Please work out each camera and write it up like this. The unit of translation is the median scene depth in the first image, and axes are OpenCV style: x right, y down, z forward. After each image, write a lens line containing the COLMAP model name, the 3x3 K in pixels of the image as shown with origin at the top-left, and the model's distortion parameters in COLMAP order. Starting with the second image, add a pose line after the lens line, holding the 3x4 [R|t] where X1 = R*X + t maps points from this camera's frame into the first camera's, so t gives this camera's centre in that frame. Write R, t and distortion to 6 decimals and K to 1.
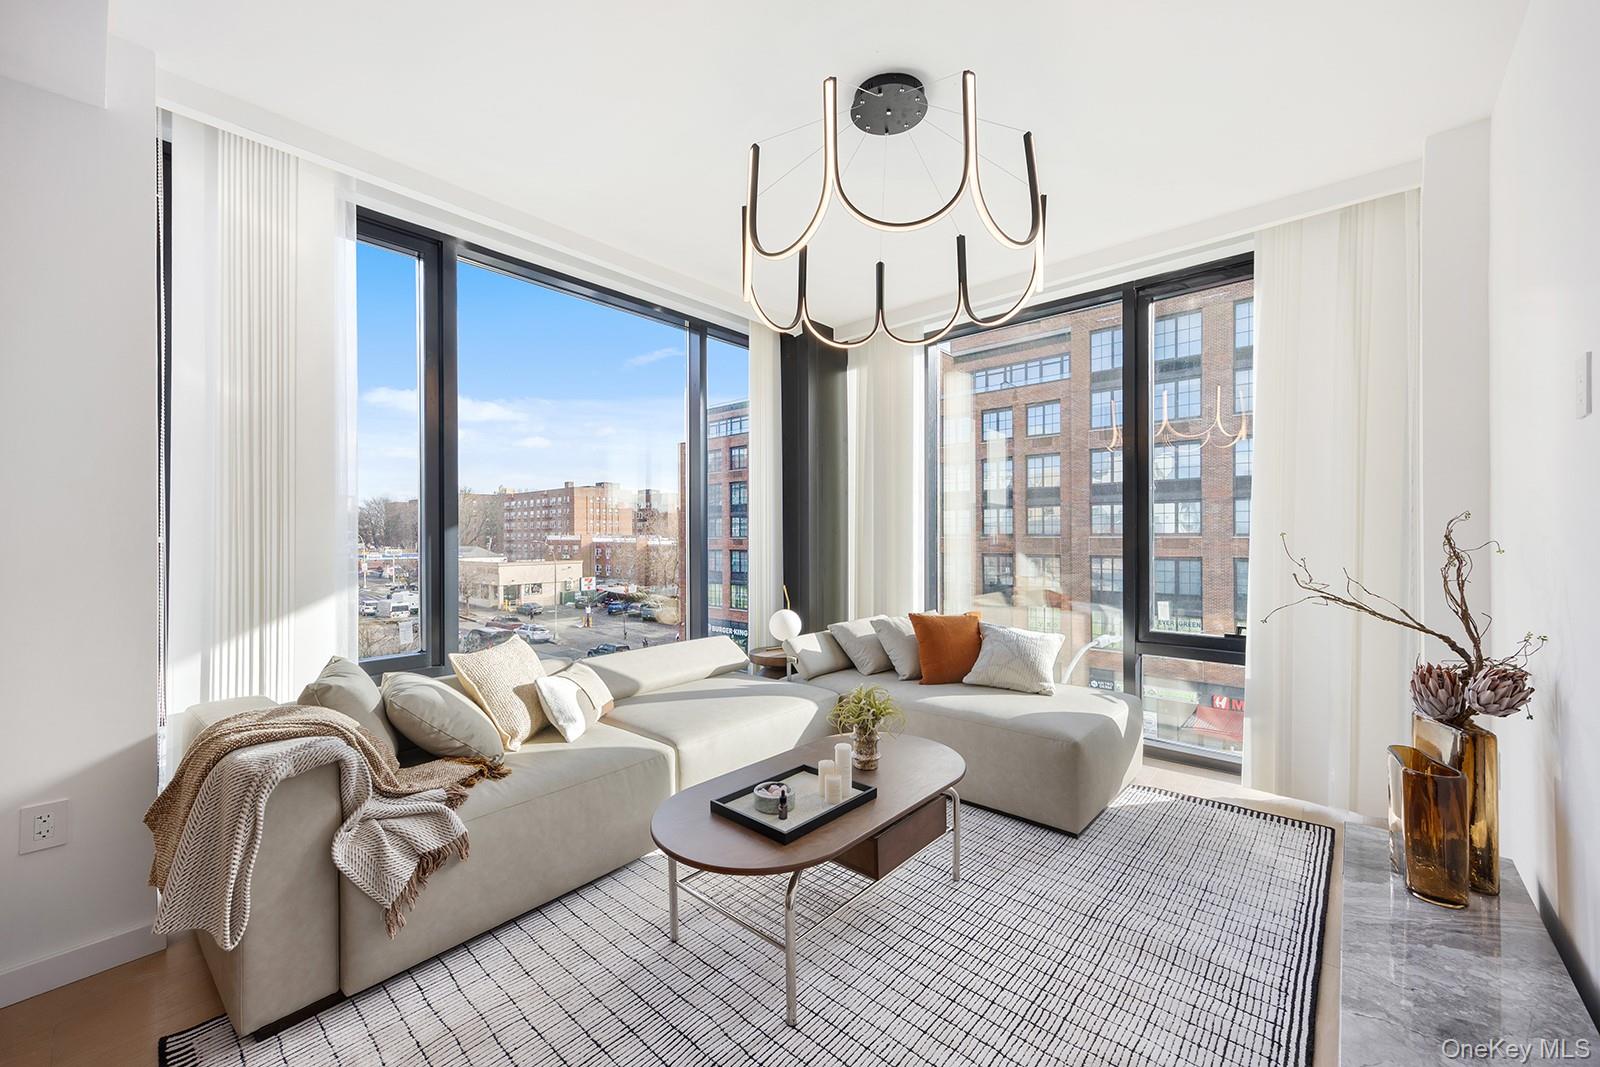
lens RADIAL K [[619.0, 0, 800.0], [0, 619.0, 533.5], [0, 0, 1]] dist [-0.000495, -0.000001]
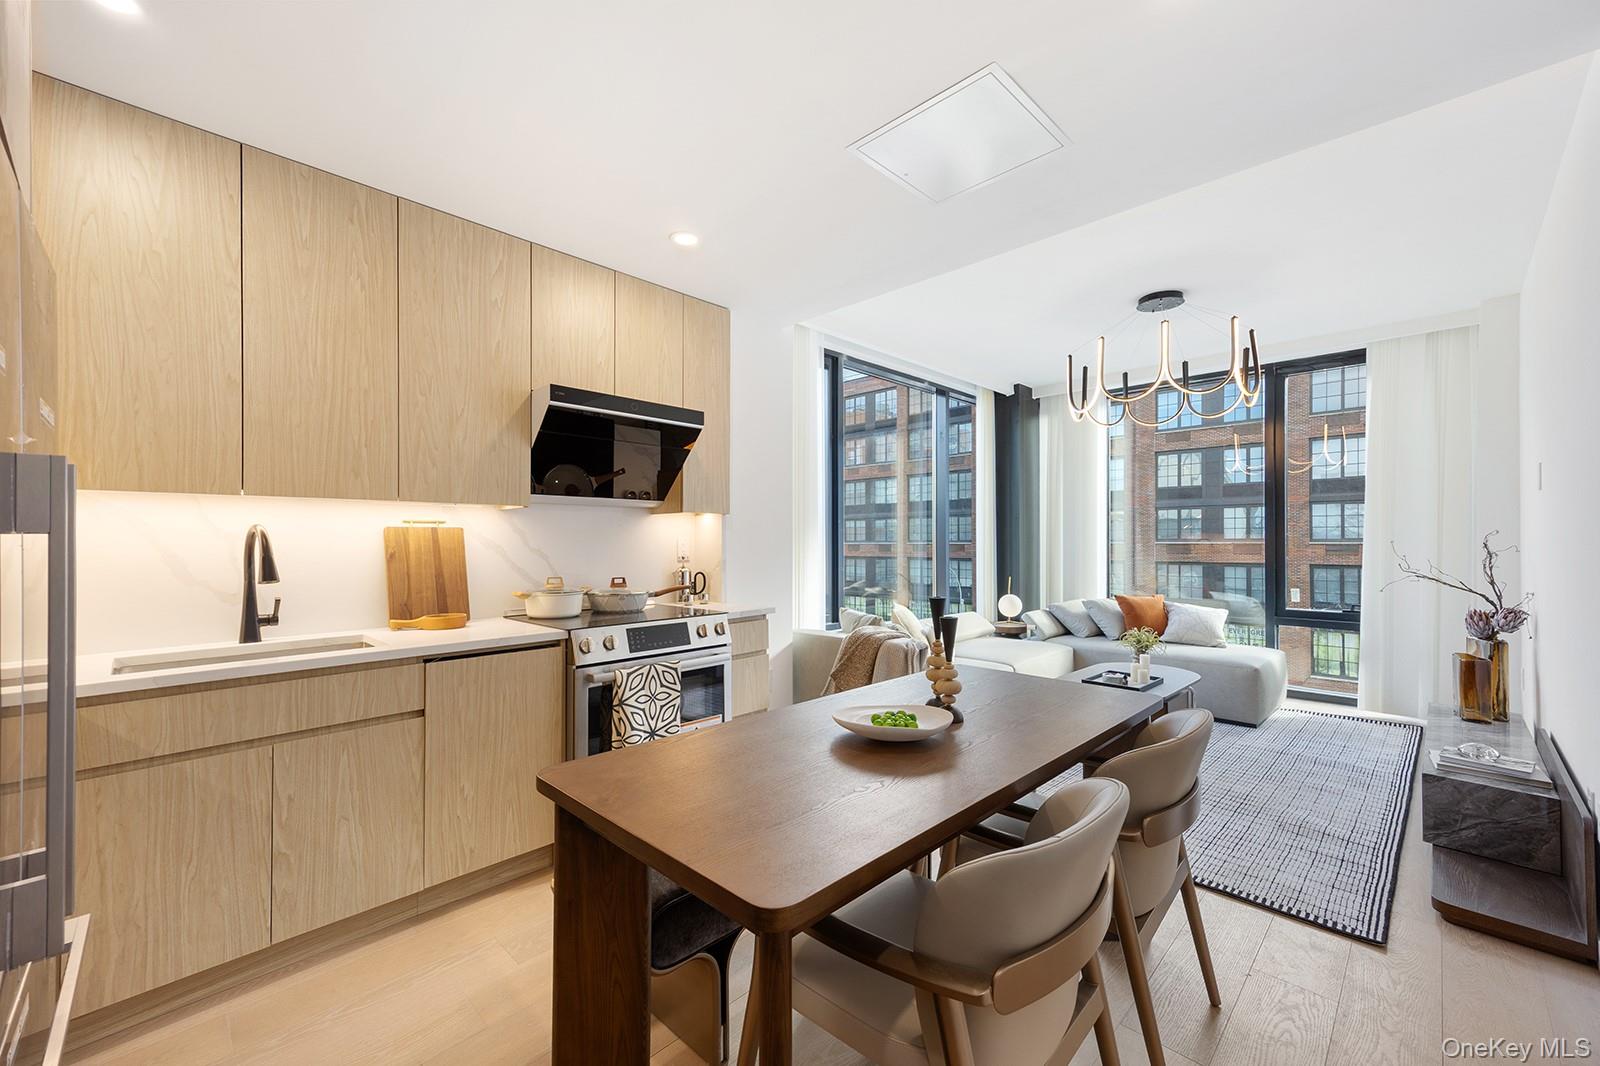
lens RADIAL K [[641.2, 0, 806.4], [0, 641.2, 539.8], [0, 0, 1]] dist [0.000052, -0.000065]
pose [[0.998720, 0.000576, -0.050581, -0.567384], [-0.000506, 0.999999, 0.001411, -0.003968], [0.050582, -0.001383, 0.998719, -0.649405]]
